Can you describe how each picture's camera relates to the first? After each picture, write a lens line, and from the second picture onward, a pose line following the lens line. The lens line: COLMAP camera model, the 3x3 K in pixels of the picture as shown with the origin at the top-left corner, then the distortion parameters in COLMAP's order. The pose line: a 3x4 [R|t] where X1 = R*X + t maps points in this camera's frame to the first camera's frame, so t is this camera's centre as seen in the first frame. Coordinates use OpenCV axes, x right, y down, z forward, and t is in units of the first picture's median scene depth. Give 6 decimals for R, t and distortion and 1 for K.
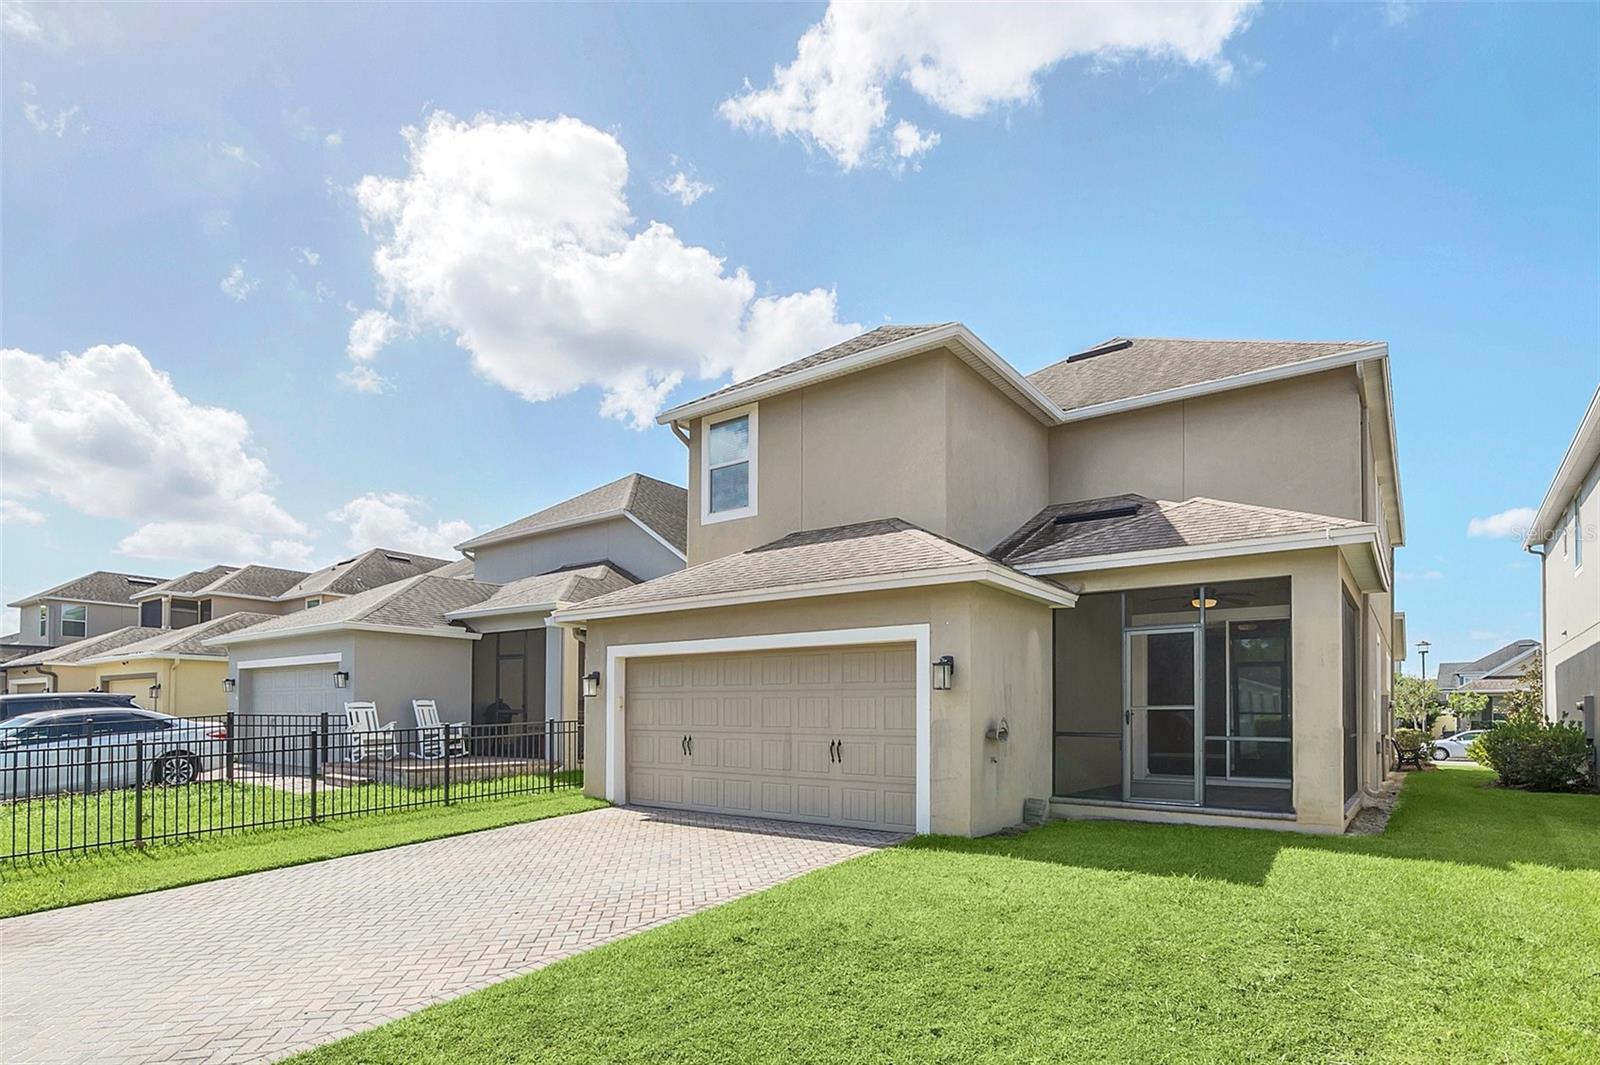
lens RADIAL K [[832.5, 0, 800.0], [0, 832.5, 532.5], [0, 0, 1]] dist [-0.006697, -0.000437]
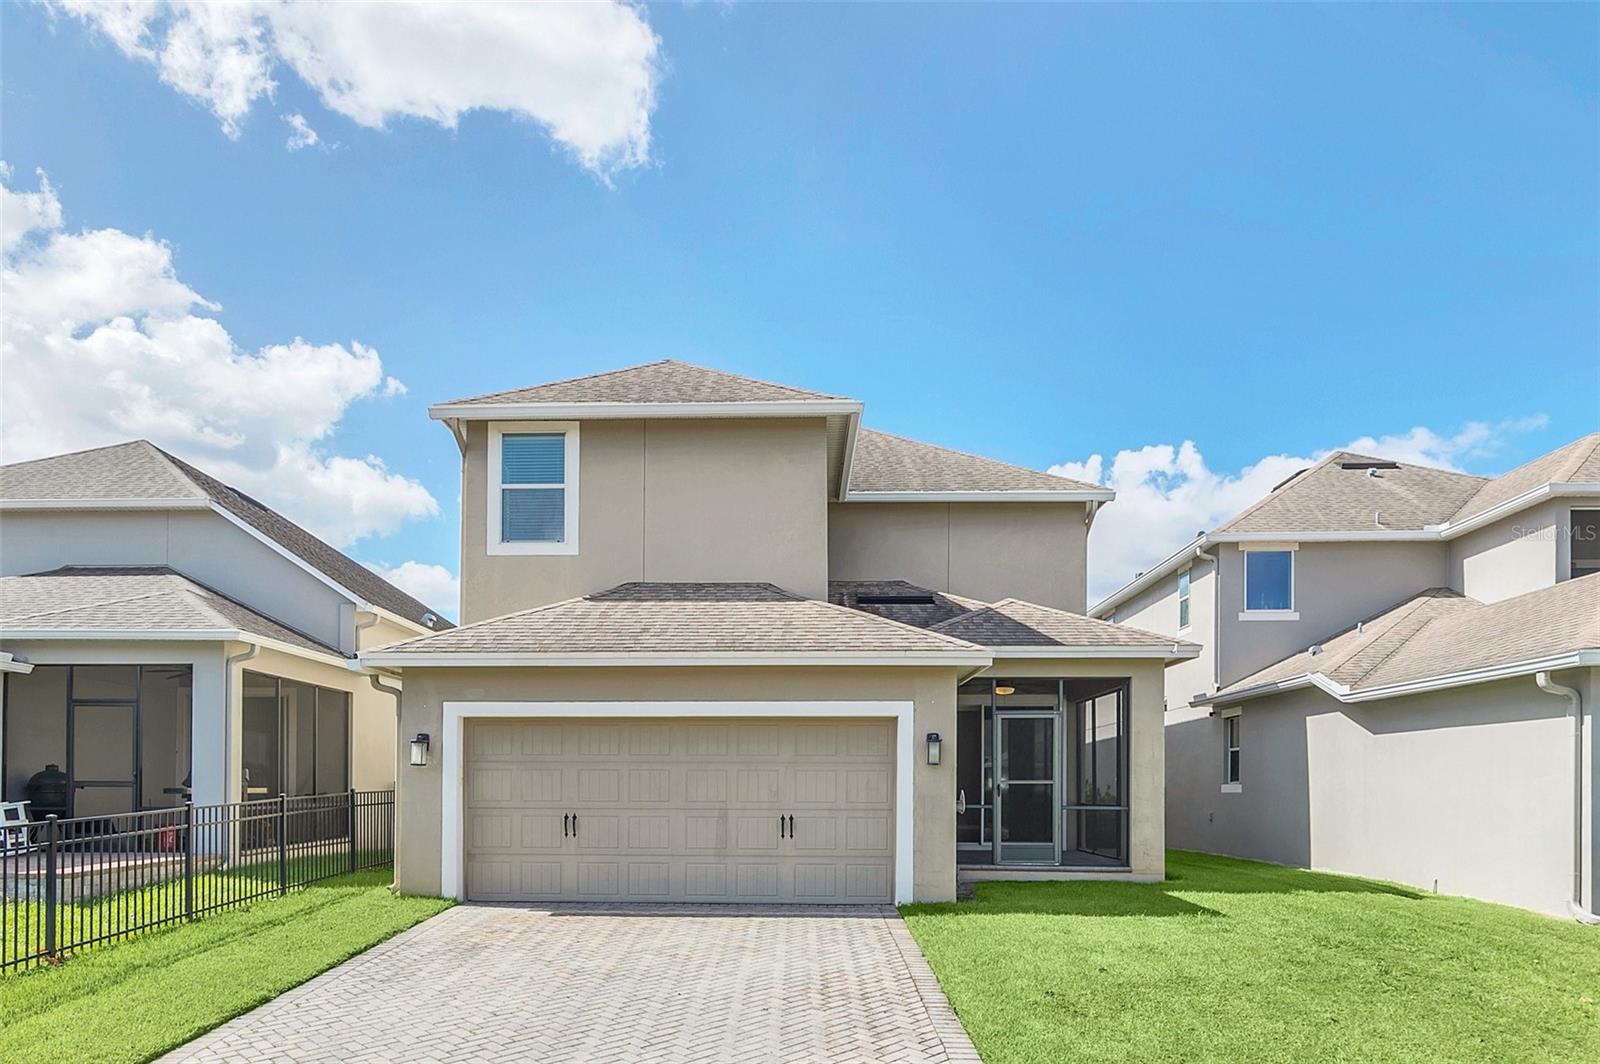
lens RADIAL K [[951.6, 0, 799.6], [0, 951.6, 574.6], [0, 0, 1]] dist [0.000683, -0.002348]
pose [[0.818292, 0.123834, 0.561305, -0.532937], [-0.122132, 0.991678, -0.040733, 0.014370], [-0.561678, -0.035222, 0.826606, 0.078937]]
